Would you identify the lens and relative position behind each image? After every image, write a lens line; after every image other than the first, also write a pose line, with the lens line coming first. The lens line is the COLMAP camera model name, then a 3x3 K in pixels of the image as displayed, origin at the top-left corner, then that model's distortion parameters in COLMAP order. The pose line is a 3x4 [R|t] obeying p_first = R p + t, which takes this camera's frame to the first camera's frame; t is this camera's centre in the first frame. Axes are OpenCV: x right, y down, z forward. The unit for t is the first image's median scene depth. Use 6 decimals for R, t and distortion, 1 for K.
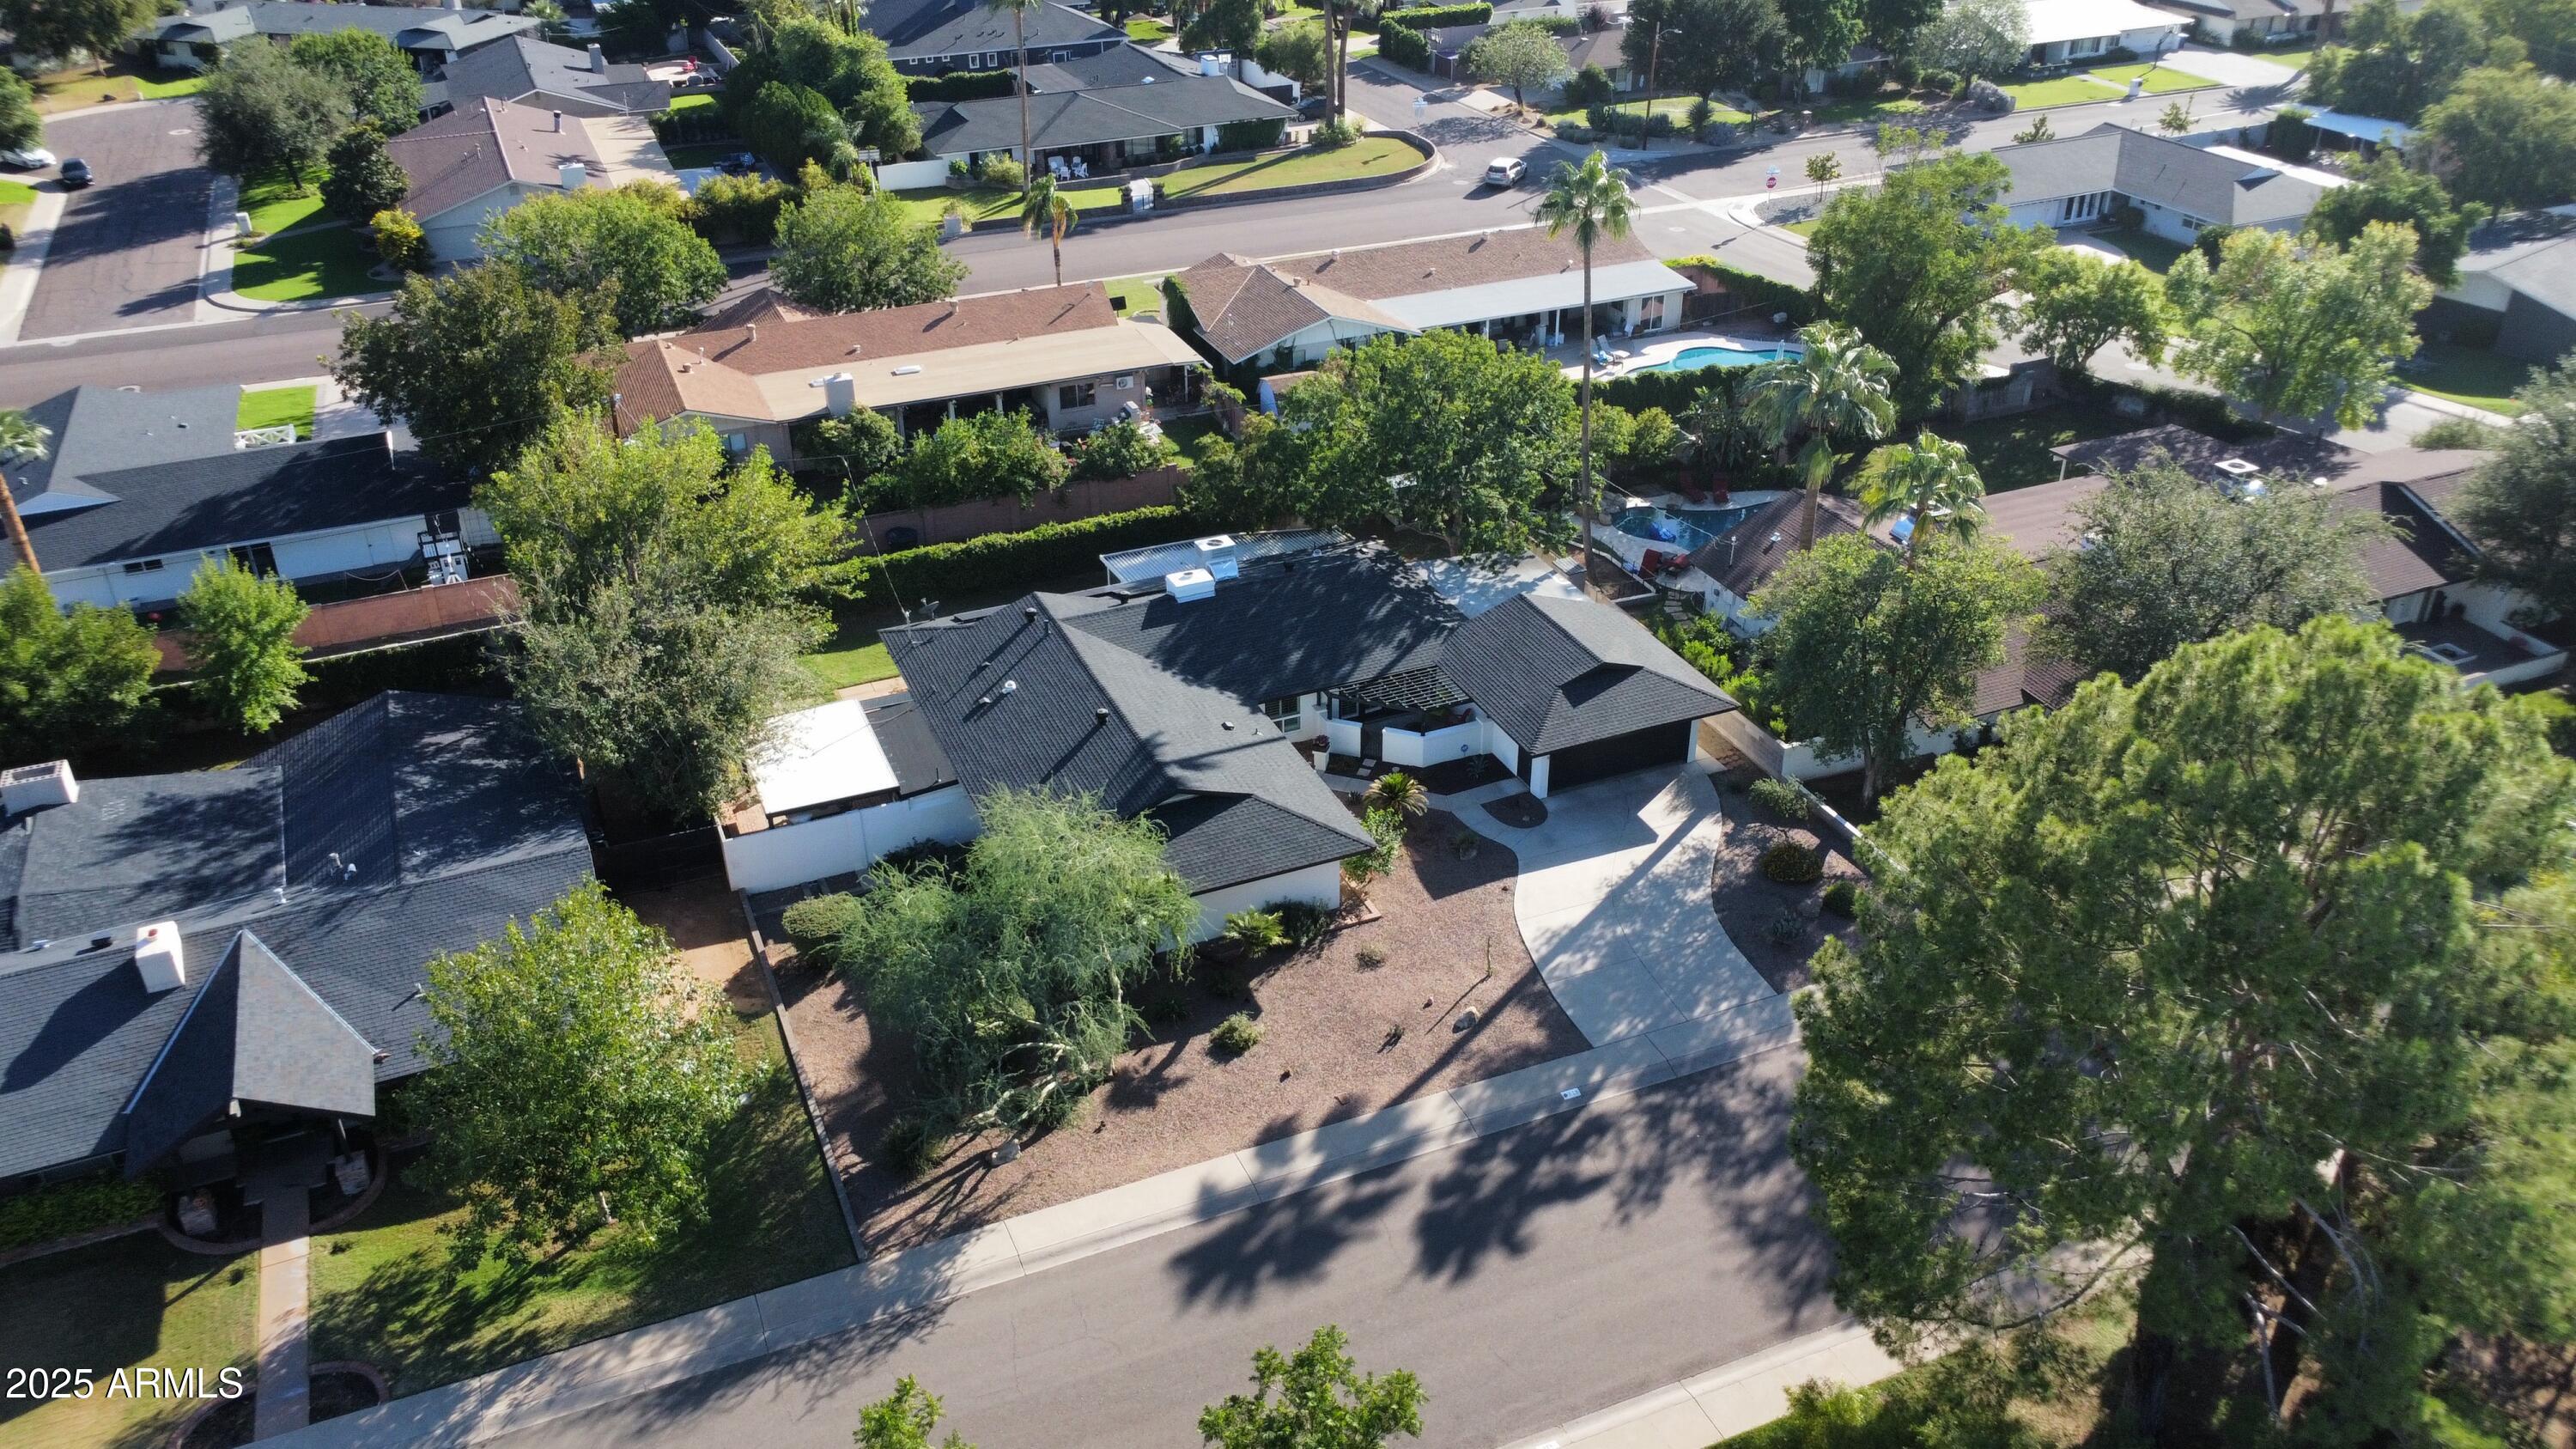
lens RADIAL K [[1945.5, 0, 1288.0], [0, 1945.5, 724.5], [0, 0, 1]] dist [0.013894, -0.008659]
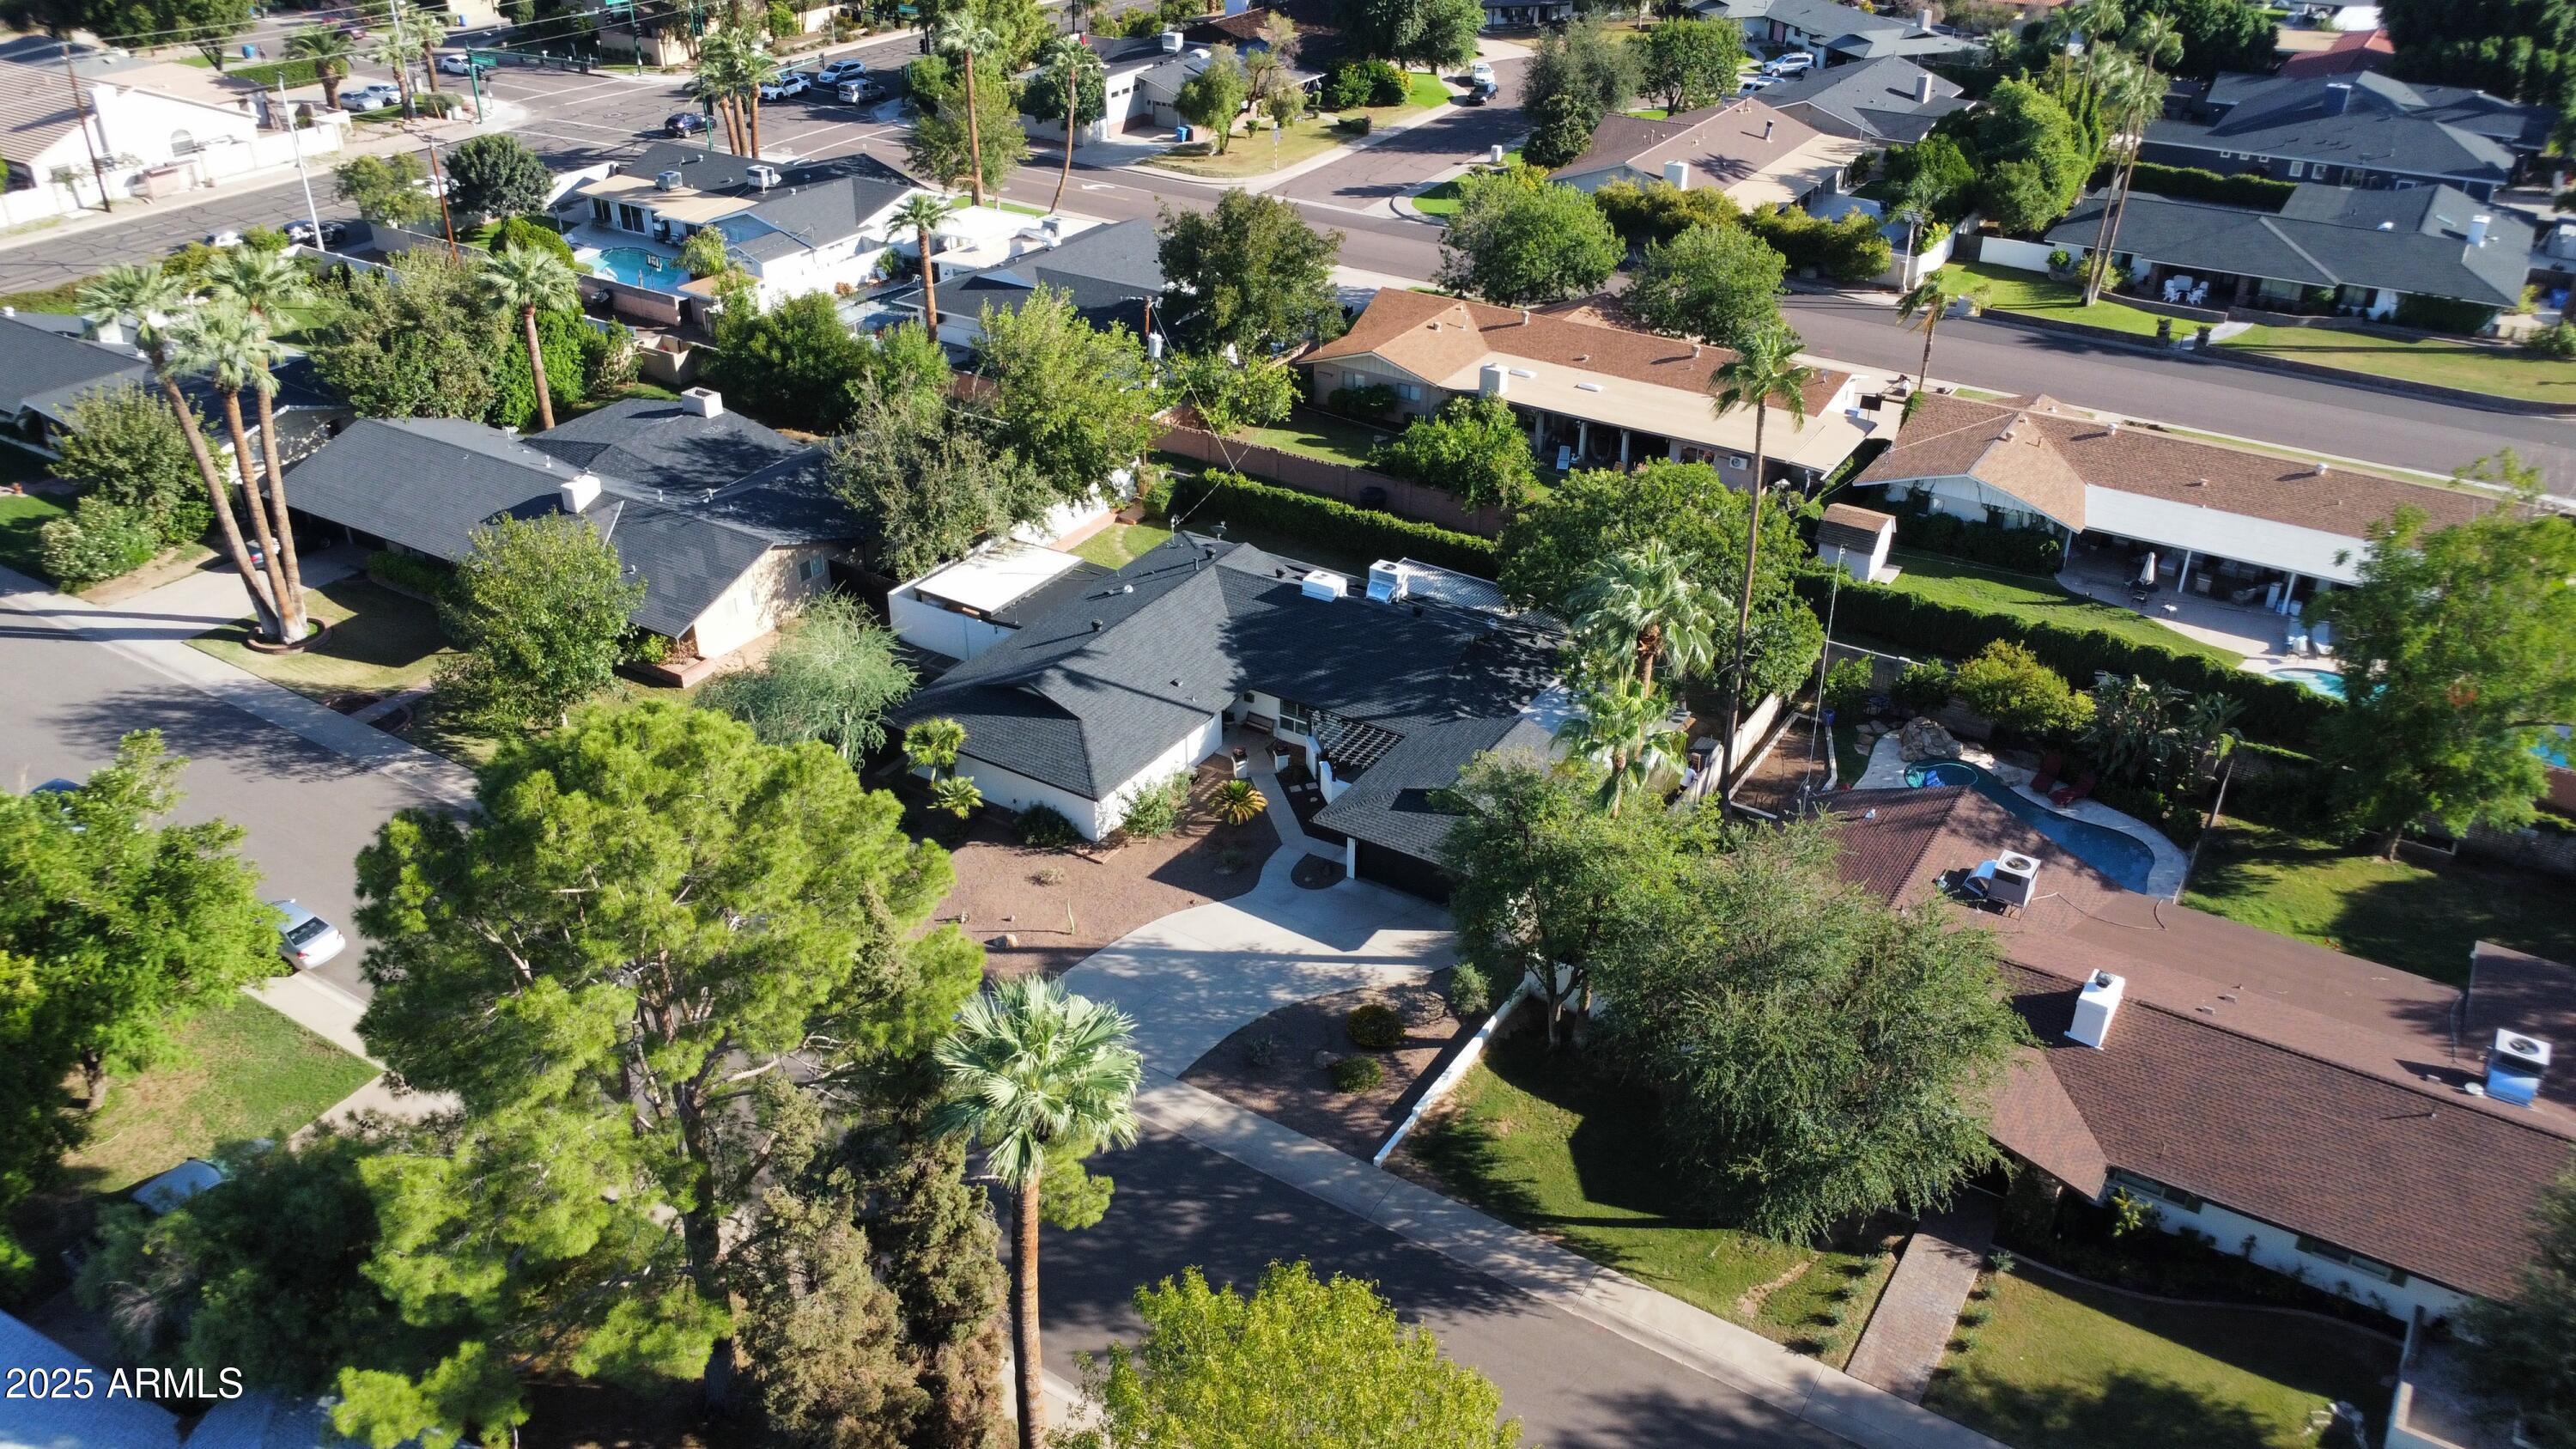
lens RADIAL K [[1945.5, 0, 1288.0], [0, 1945.5, 724.5], [0, 0, 1]] dist [0.013894, -0.008659]
pose [[0.565203, 0.418023, -0.711198, 0.624528], [-0.419248, 0.888029, 0.188774, -0.165698], [0.710476, 0.191473, 0.677172, 0.199470]]
